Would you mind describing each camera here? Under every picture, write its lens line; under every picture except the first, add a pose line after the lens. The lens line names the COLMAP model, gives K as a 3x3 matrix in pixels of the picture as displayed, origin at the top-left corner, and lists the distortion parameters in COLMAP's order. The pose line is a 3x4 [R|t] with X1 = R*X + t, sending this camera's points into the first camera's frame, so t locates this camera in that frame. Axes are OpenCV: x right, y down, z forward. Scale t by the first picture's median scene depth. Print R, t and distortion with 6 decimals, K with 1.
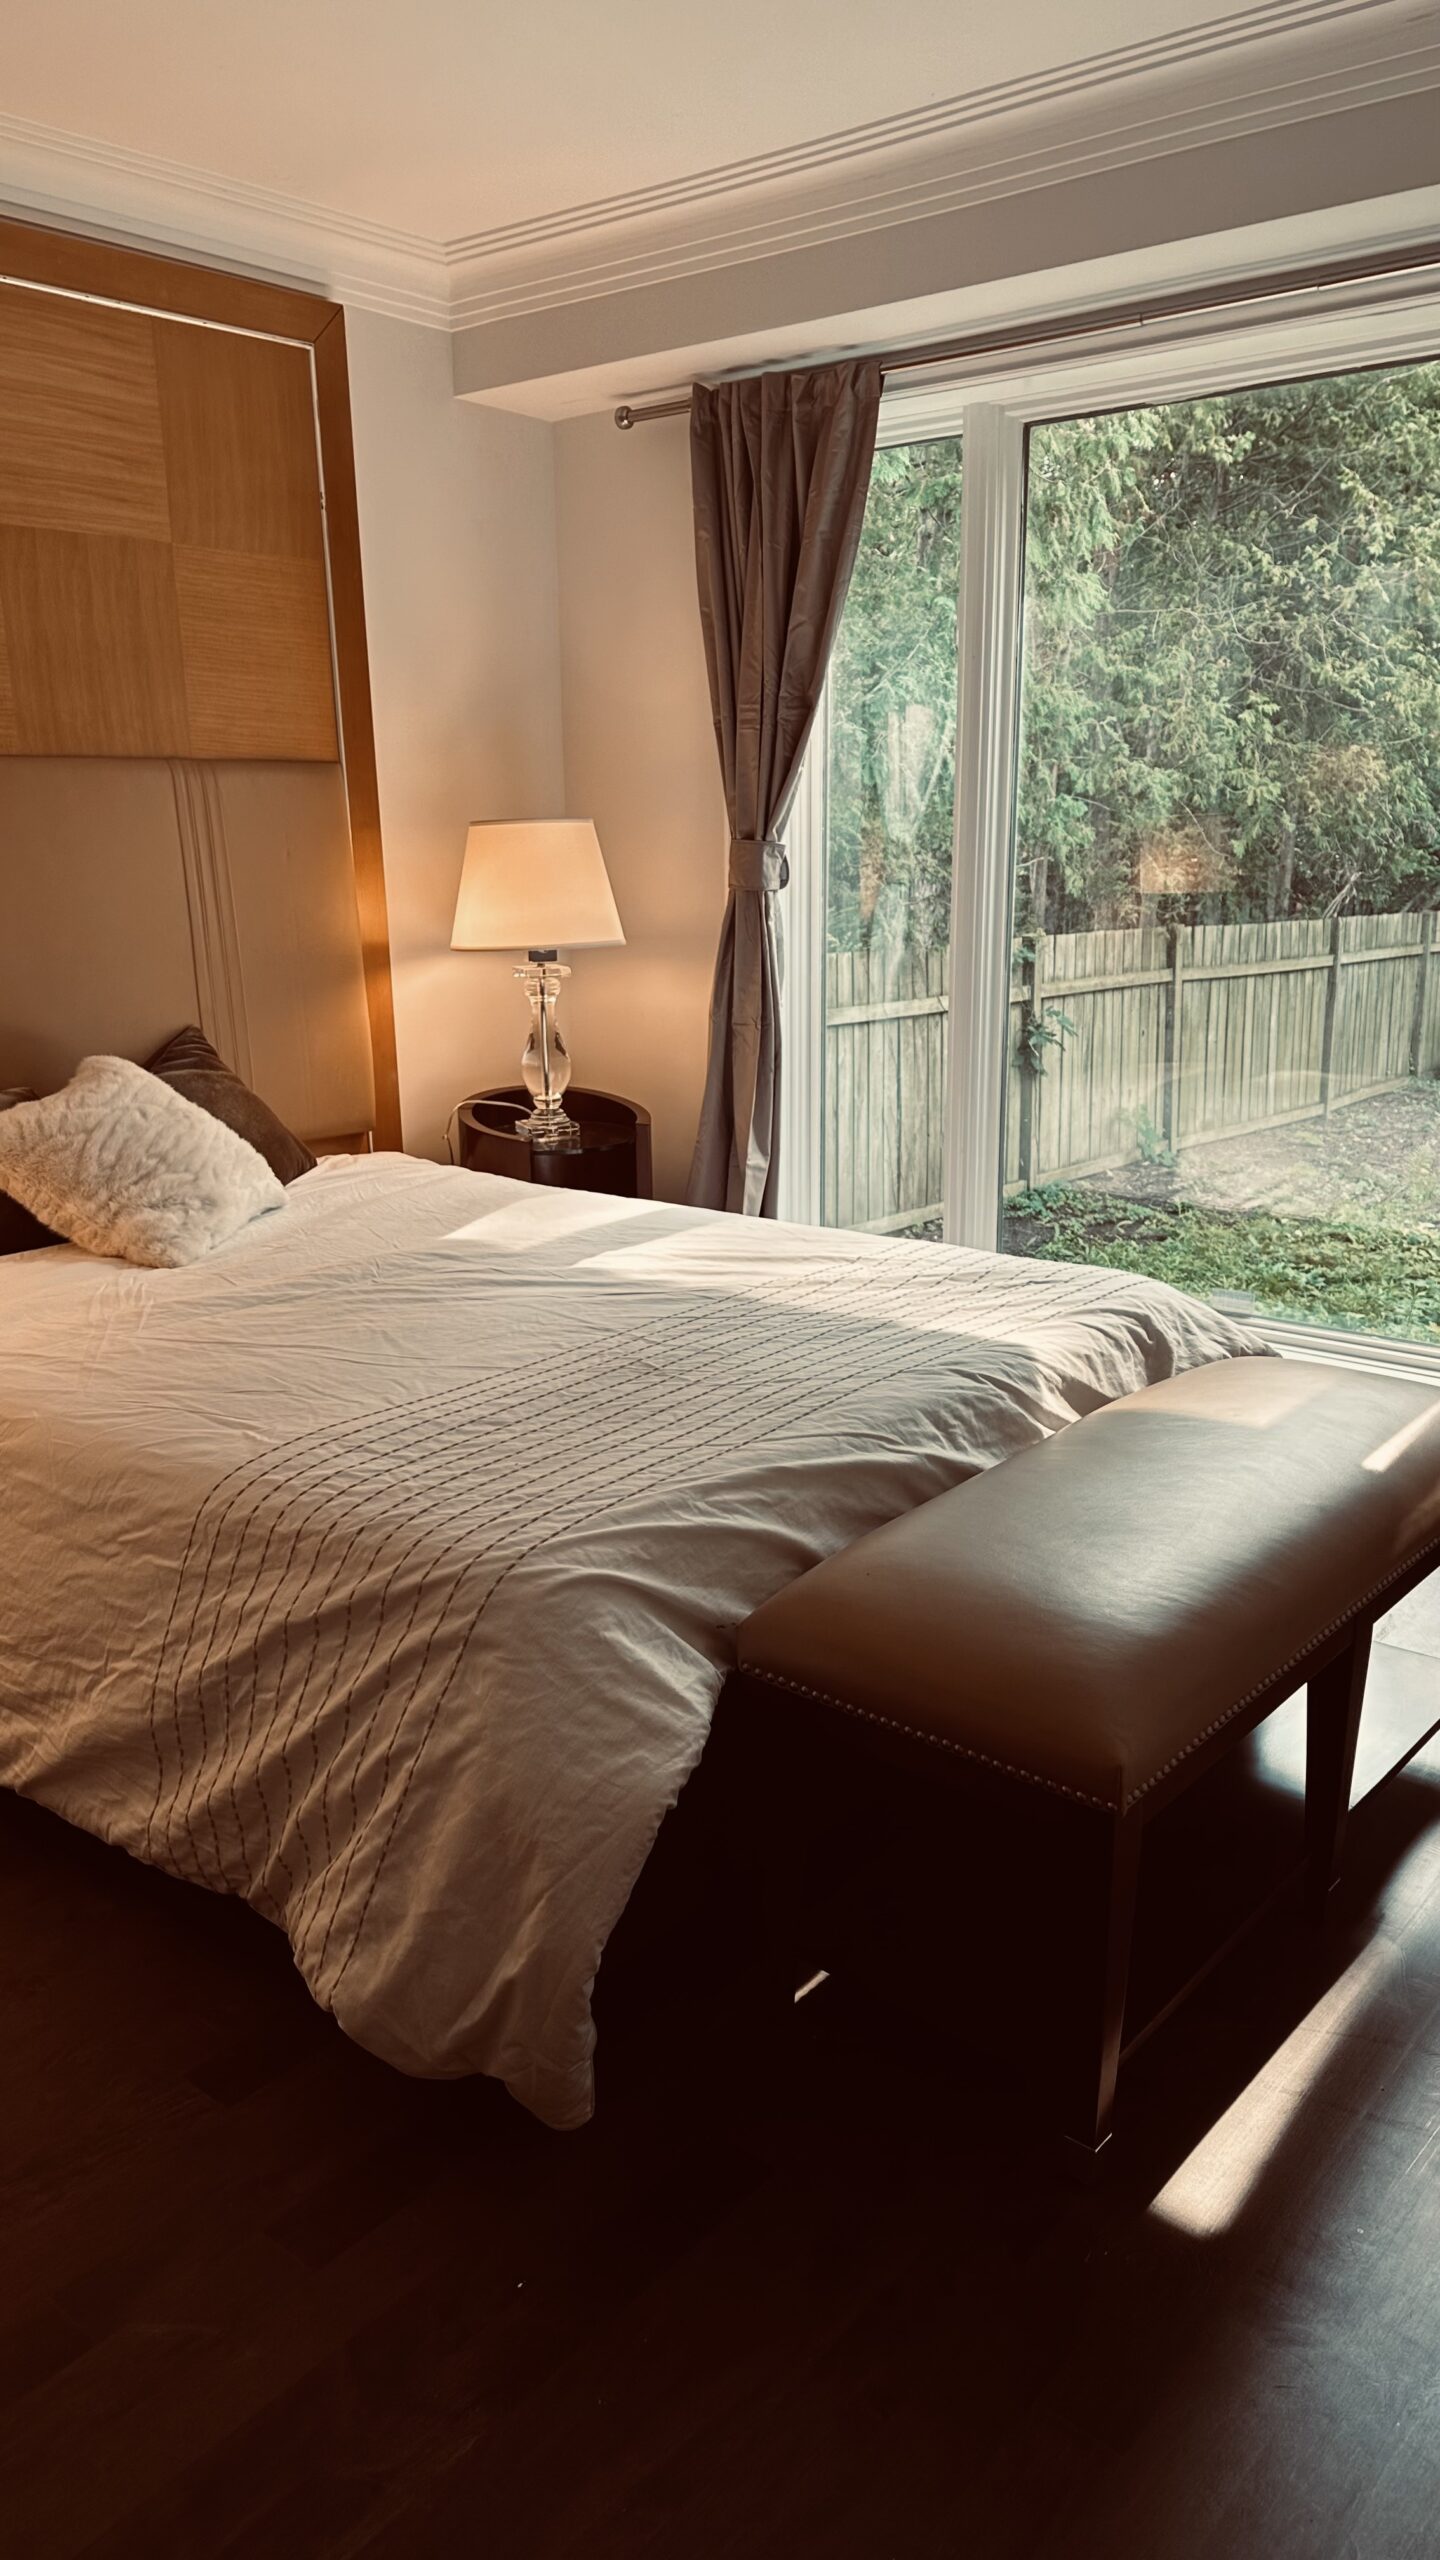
lens RADIAL K [[1799.1, 0, 719.1], [0, 1799.1, 1272.6], [0, 0, 1]] dist [0.053293, -0.037831]
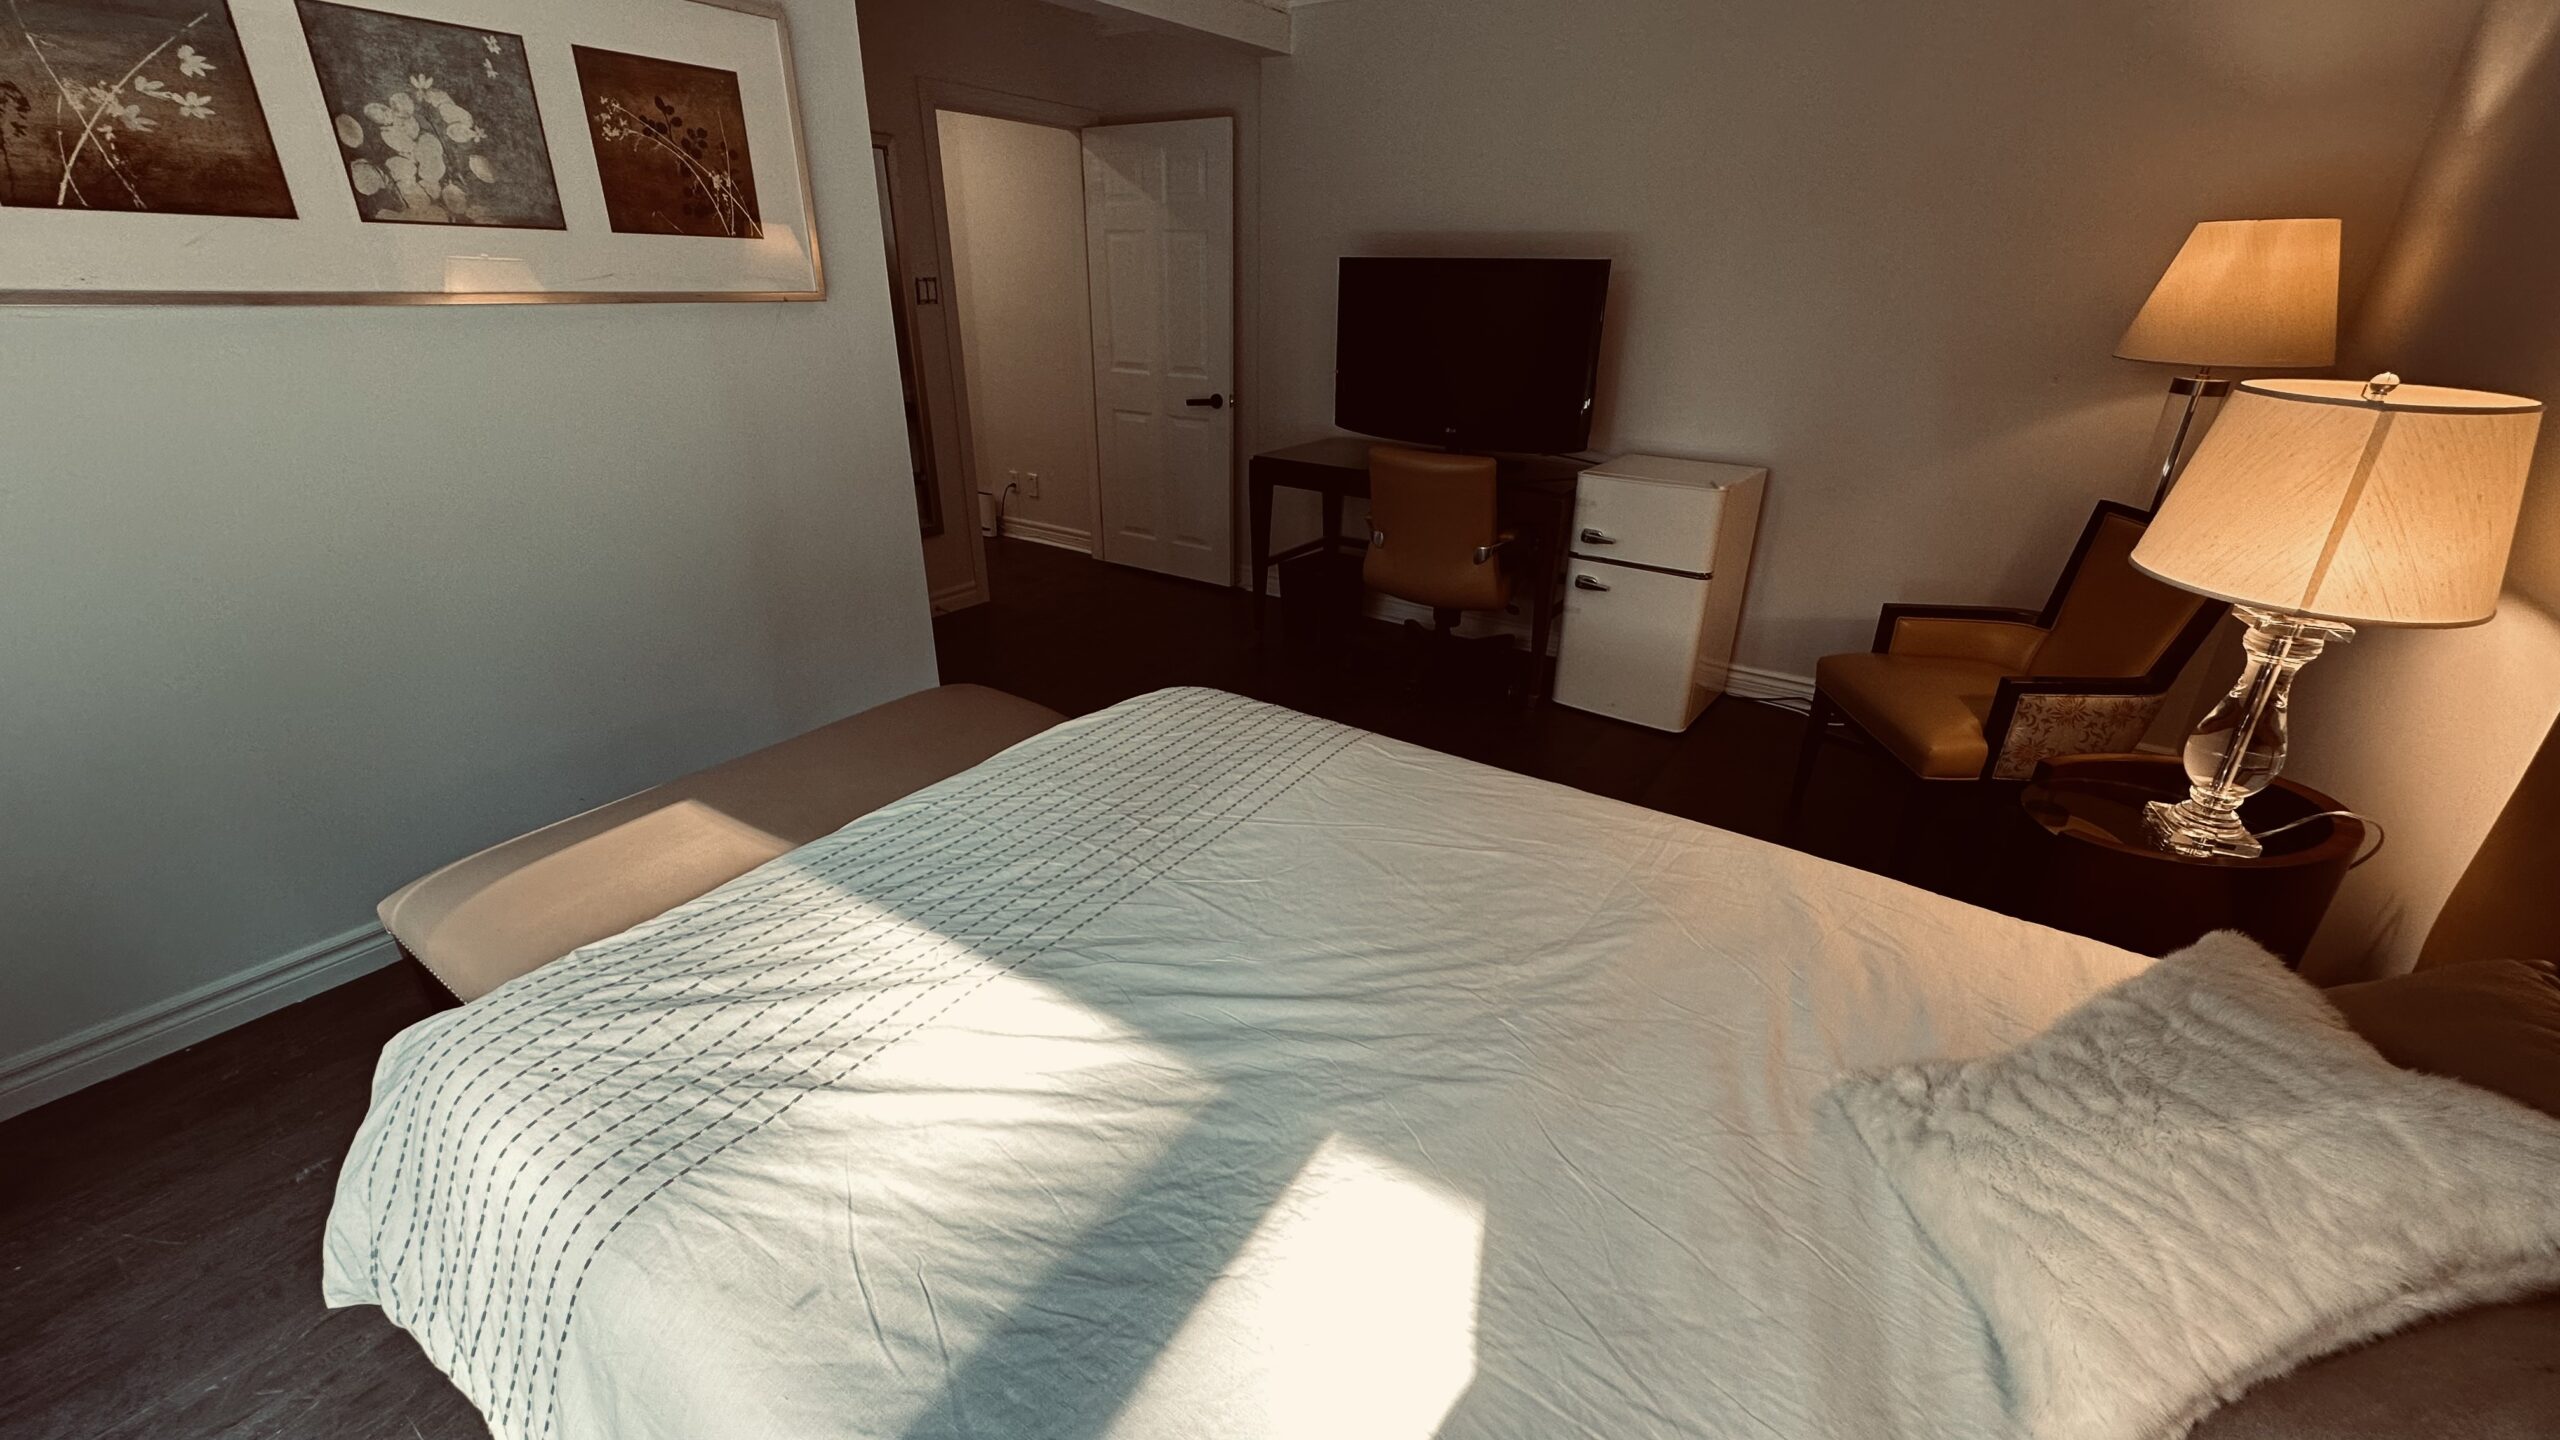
lens RADIAL K [[1016.2, 0, 1281.5], [0, 1016.2, 720.8], [0, 0, 1]] dist [-0.003902, 0.001353]
pose [[-0.995432, 0.035647, -0.088567, -0.054790], [-0.025752, 0.793045, 0.608619, -0.296893], [0.091933, 0.608119, -0.788504, 1.046203]]
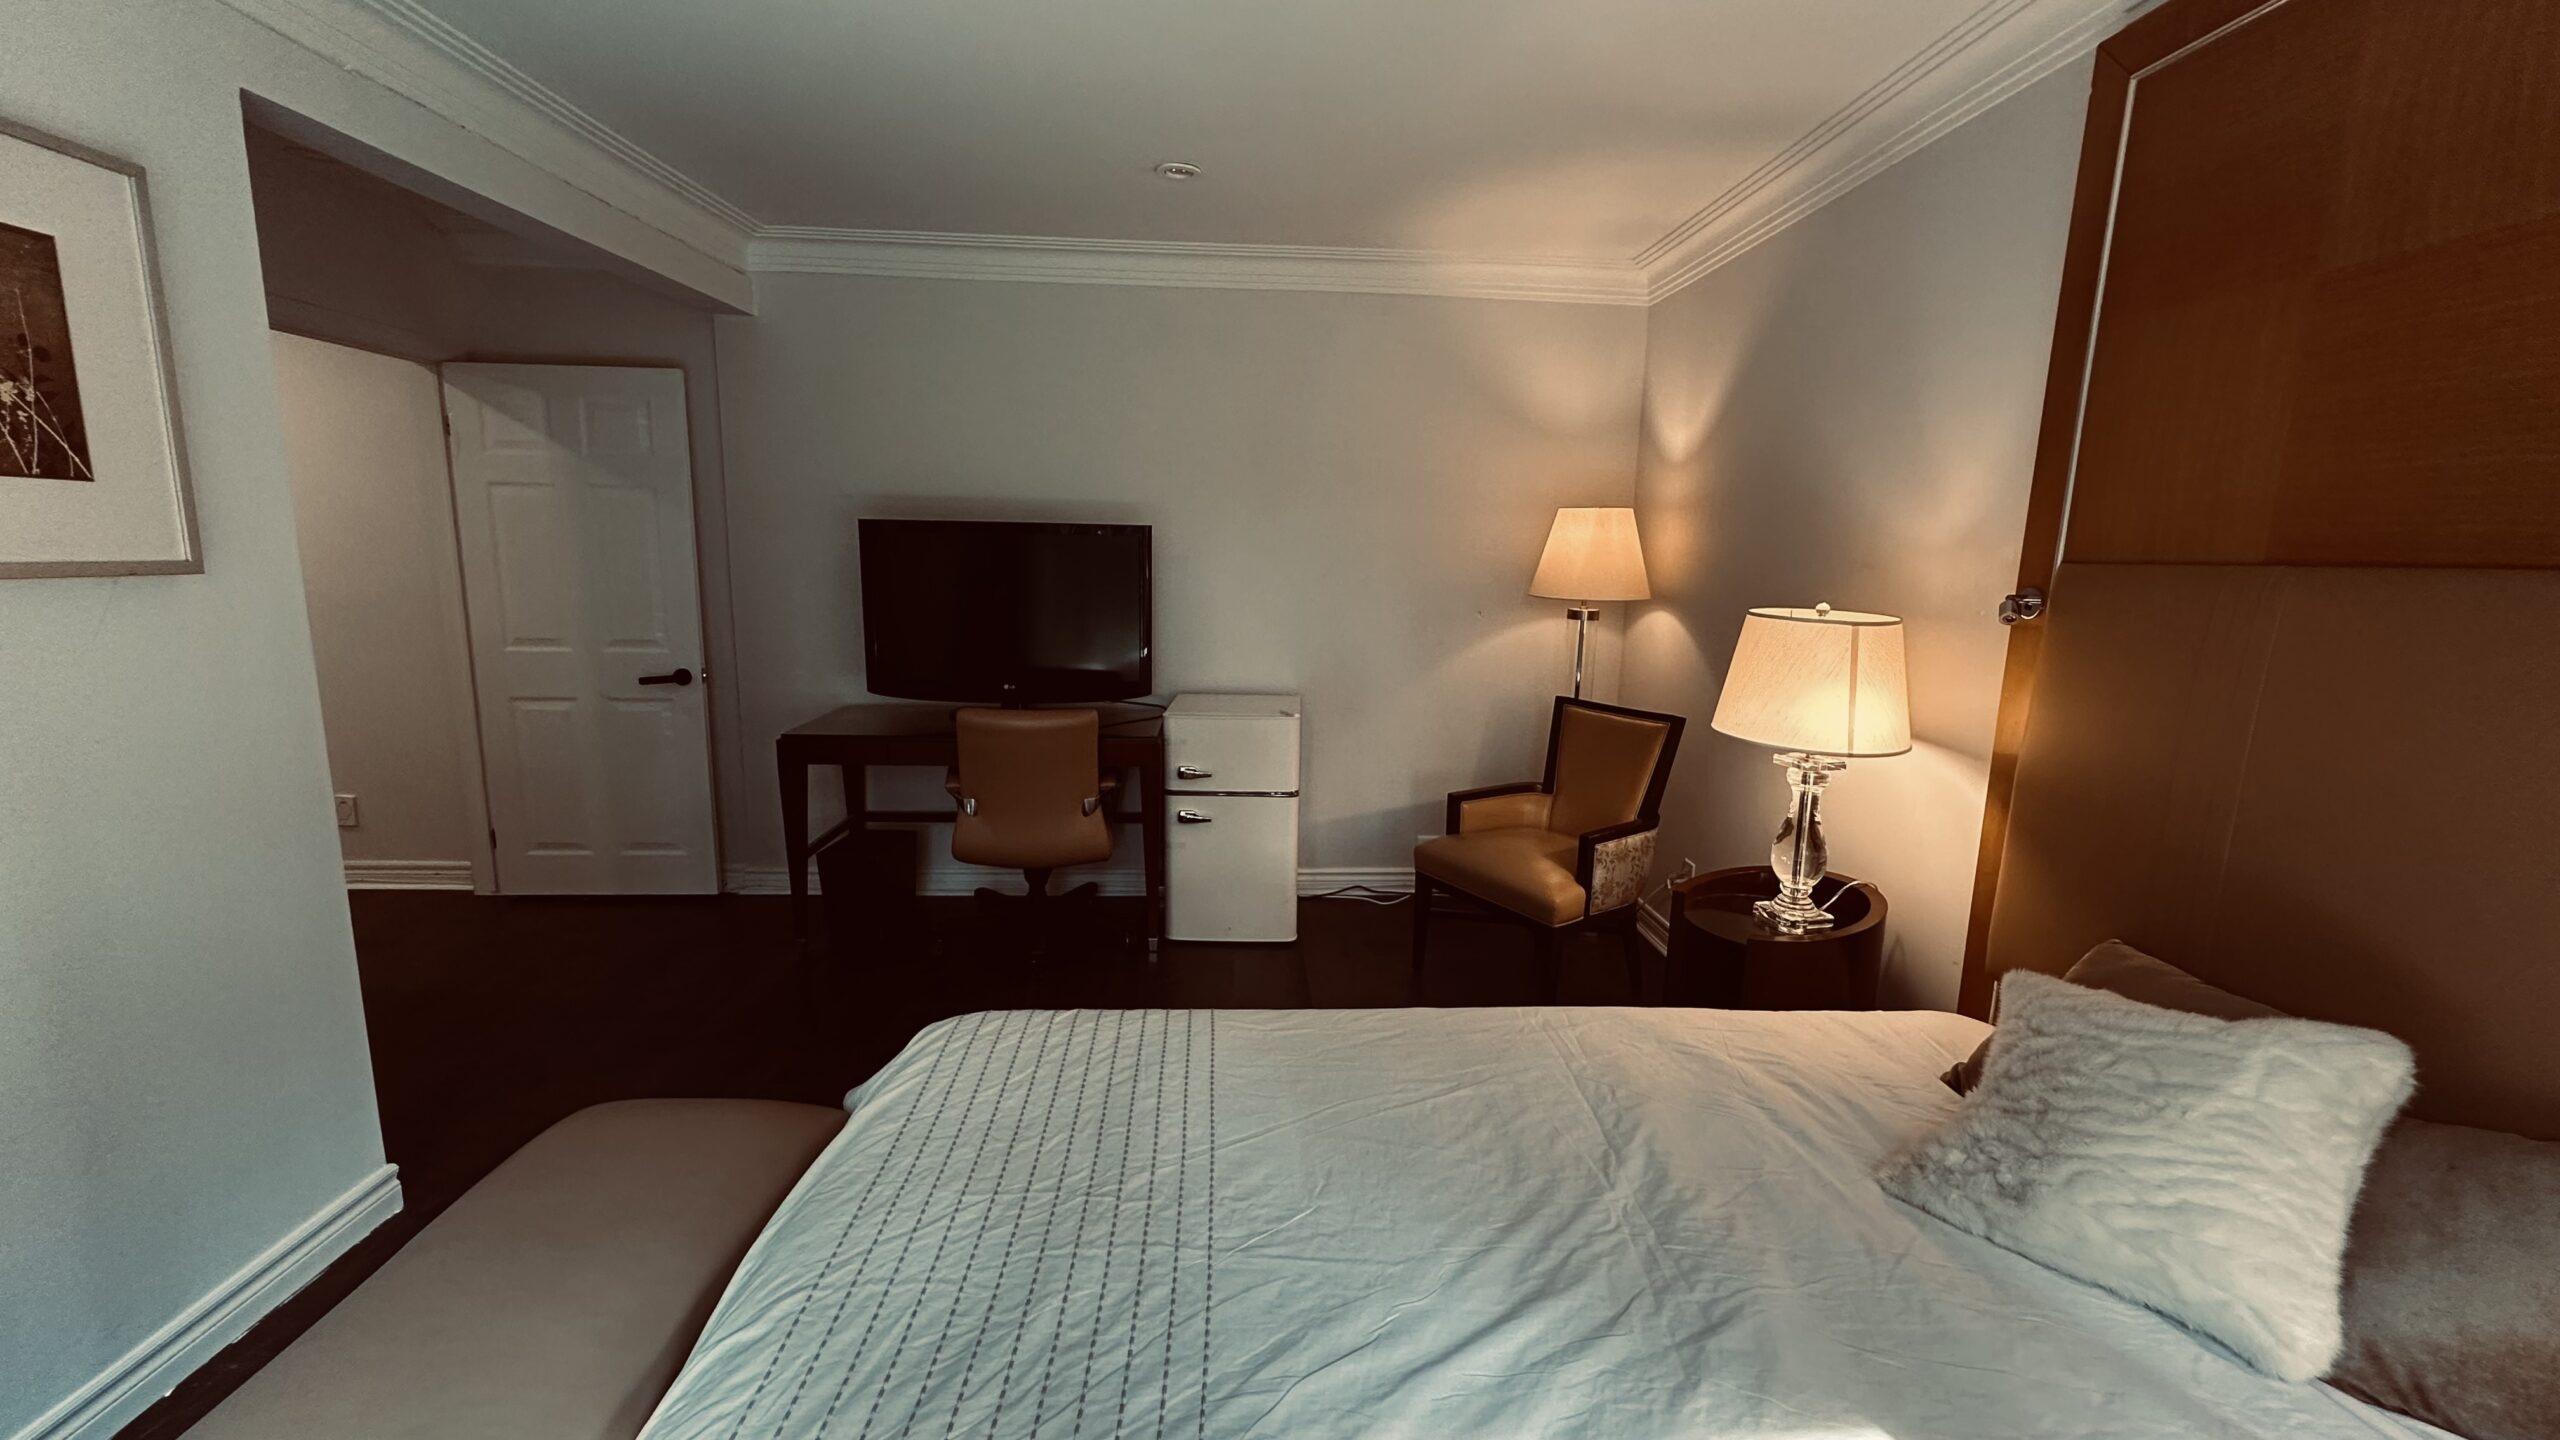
lens RADIAL K [[1016.2, 0, 1282.3], [0, 1016.2, 721.6], [0, 0, 1]] dist [-0.003902, 0.001353]
pose [[-0.736967, 0.113007, -0.666416, 0.154228], [-0.171001, 0.922682, 0.345568, -0.267022], [0.653941, 0.368630, -0.660661, 0.914699]]
